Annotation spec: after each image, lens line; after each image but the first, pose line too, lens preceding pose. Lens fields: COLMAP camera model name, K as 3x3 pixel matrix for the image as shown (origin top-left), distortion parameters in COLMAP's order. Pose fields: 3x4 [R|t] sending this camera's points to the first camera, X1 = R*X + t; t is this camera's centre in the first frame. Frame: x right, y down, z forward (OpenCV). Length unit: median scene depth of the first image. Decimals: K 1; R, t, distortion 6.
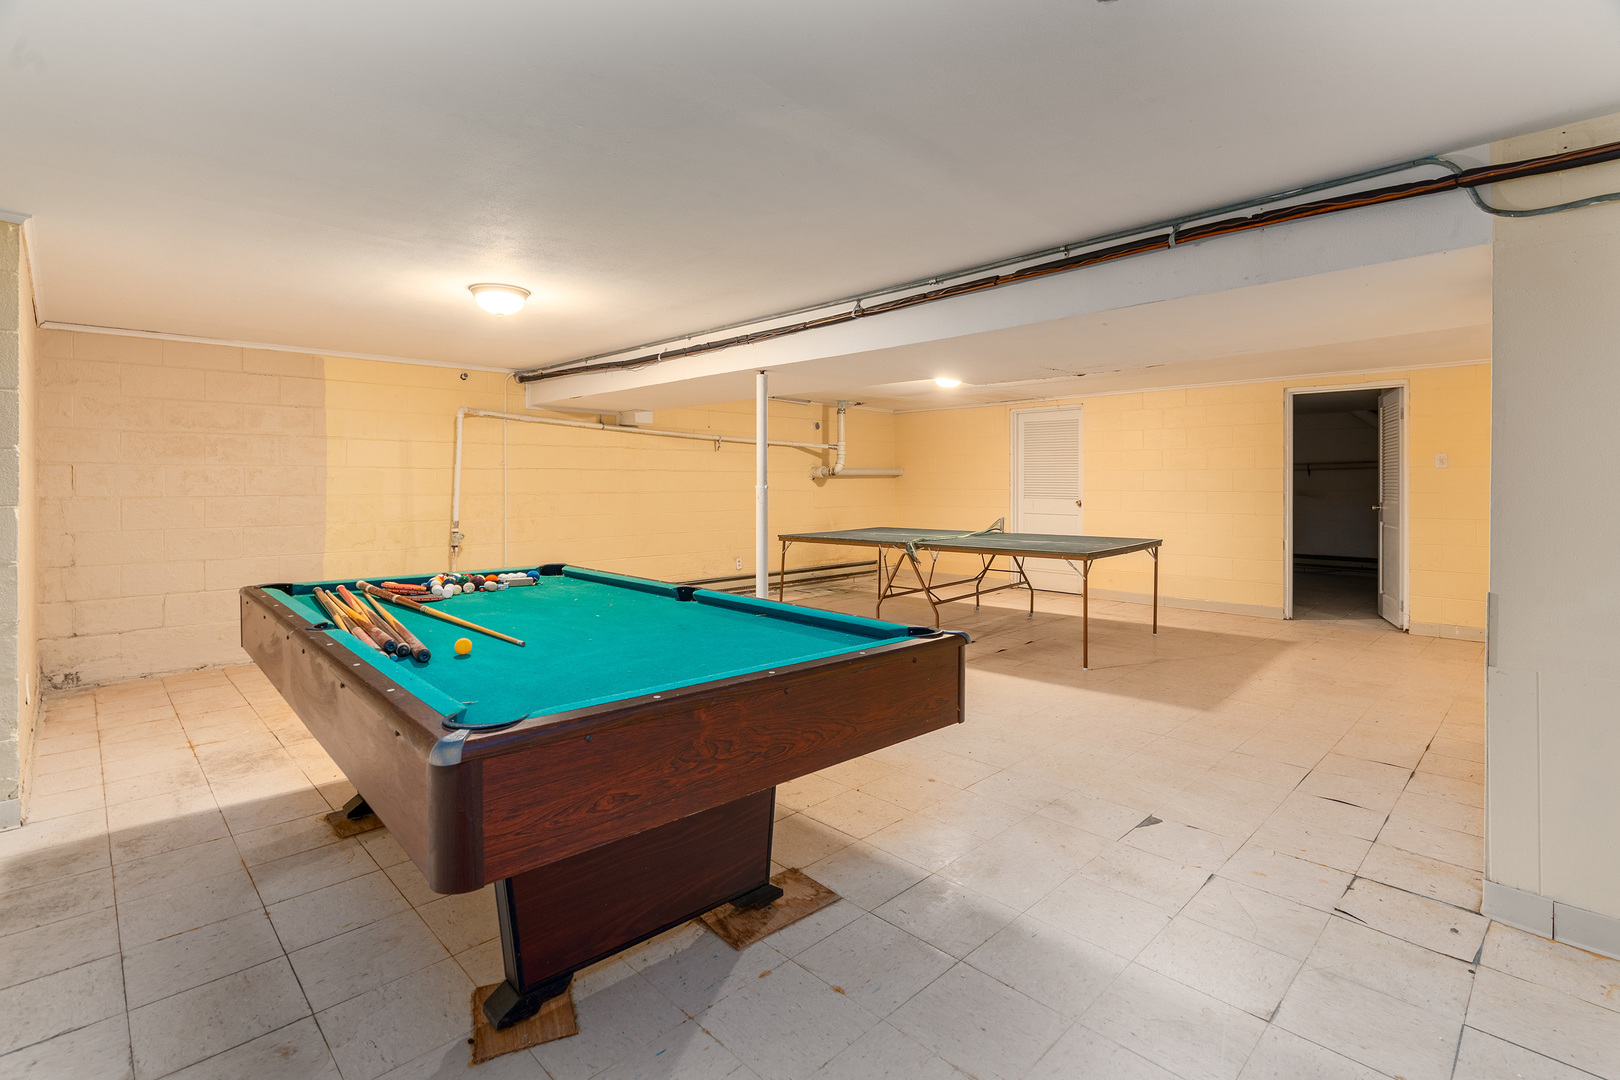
lens RADIAL K [[759.7, 0, 810.3], [0, 759.7, 478.5], [0, 0, 1]] dist [-0.004280, 0.000369]
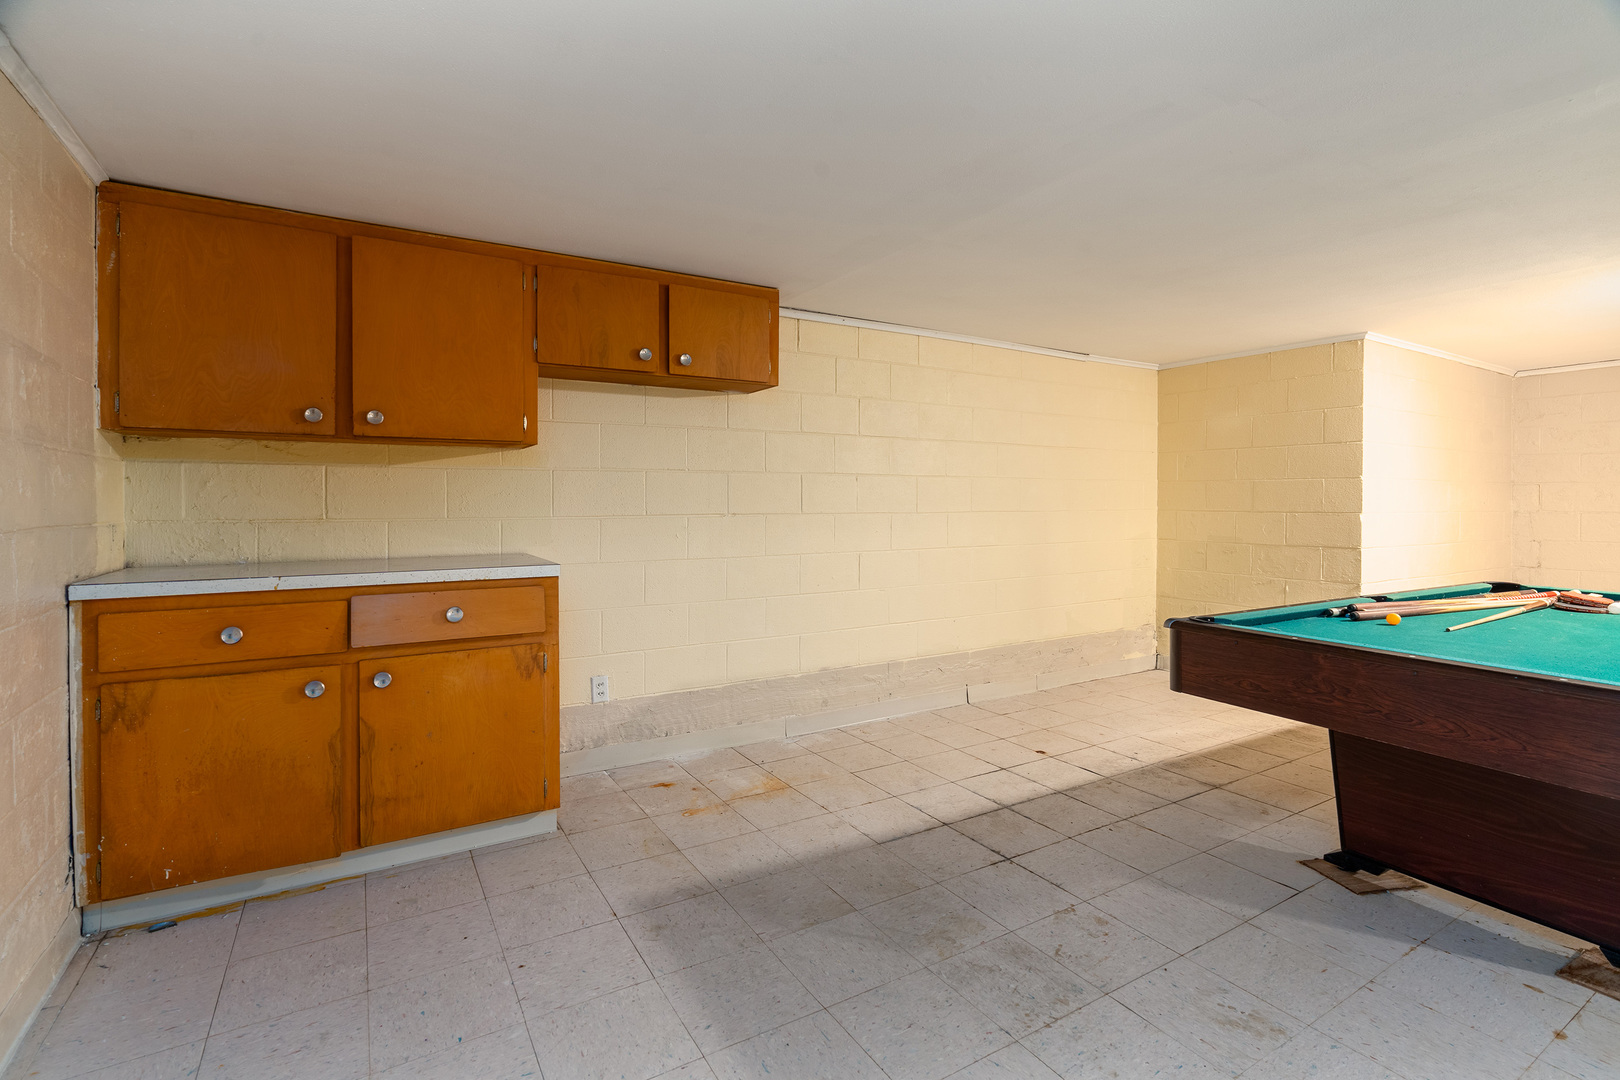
lens RADIAL K [[759.7, 0, 810.3], [0, 759.7, 478.5], [0, 0, 1]] dist [-0.004280, 0.000369]
pose [[-0.221233, -0.029073, -0.974788, 1.297730], [0.005925, 0.999497, -0.031155, 0.007886], [0.975203, -0.012668, -0.220949, 0.337592]]
